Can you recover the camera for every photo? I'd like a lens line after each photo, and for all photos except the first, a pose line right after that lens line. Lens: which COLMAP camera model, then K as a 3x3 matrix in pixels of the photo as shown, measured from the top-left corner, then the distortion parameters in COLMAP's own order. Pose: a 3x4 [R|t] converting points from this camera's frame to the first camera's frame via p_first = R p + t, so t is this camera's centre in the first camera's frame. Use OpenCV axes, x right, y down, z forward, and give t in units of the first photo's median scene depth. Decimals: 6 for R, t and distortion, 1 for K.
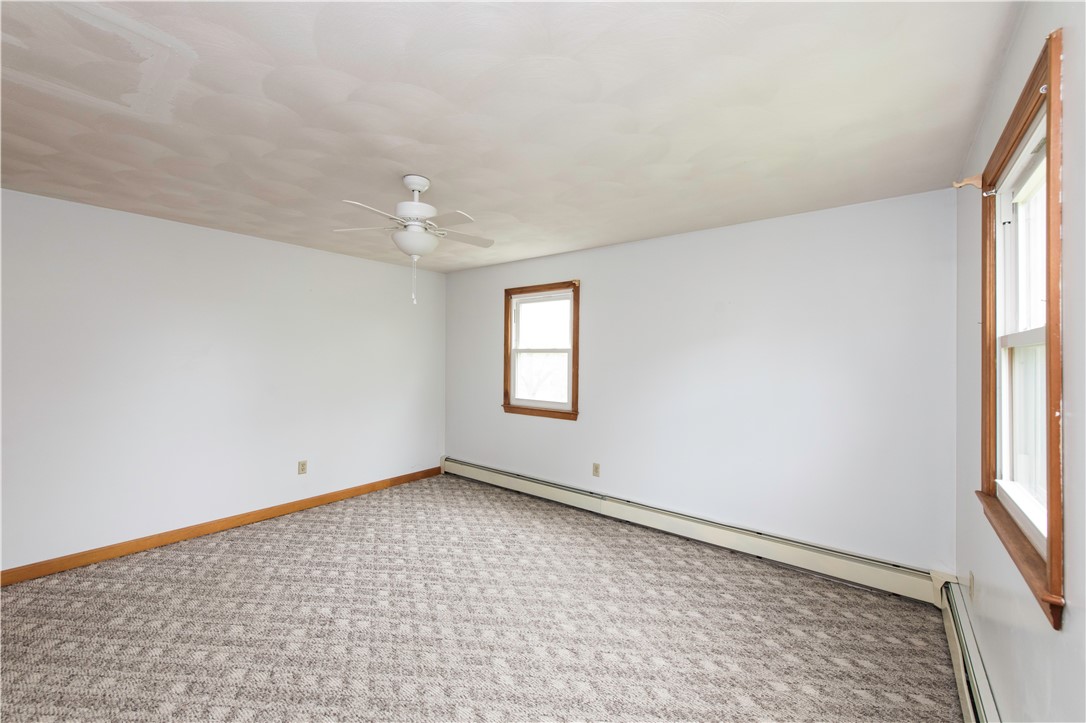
lens RADIAL K [[430.5, 0, 548.2], [0, 430.5, 356.5], [0, 0, 1]] dist [0.006564, -0.001112]
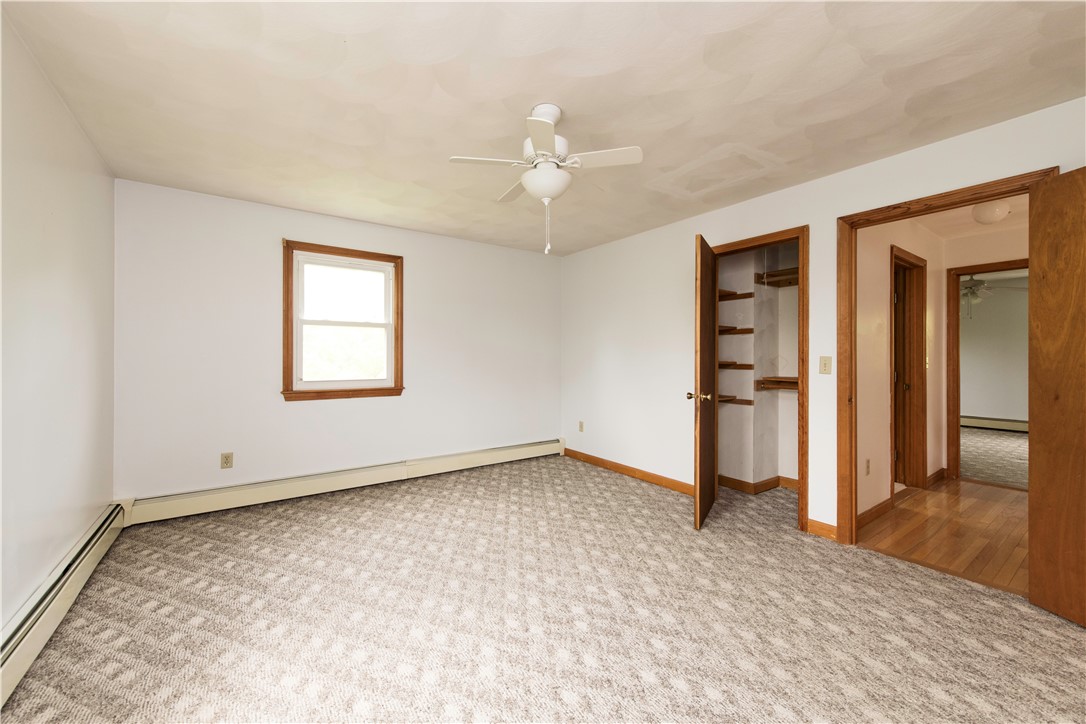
lens RADIAL K [[430.5, 0, 545.1], [0, 430.5, 356.3], [0, 0, 1]] dist [0.006564, -0.001112]
pose [[-0.957740, -0.012294, 0.287373, -0.559310], [-0.013886, 0.999897, -0.003502, 0.092447], [-0.287301, -0.007344, -0.957812, 1.832270]]
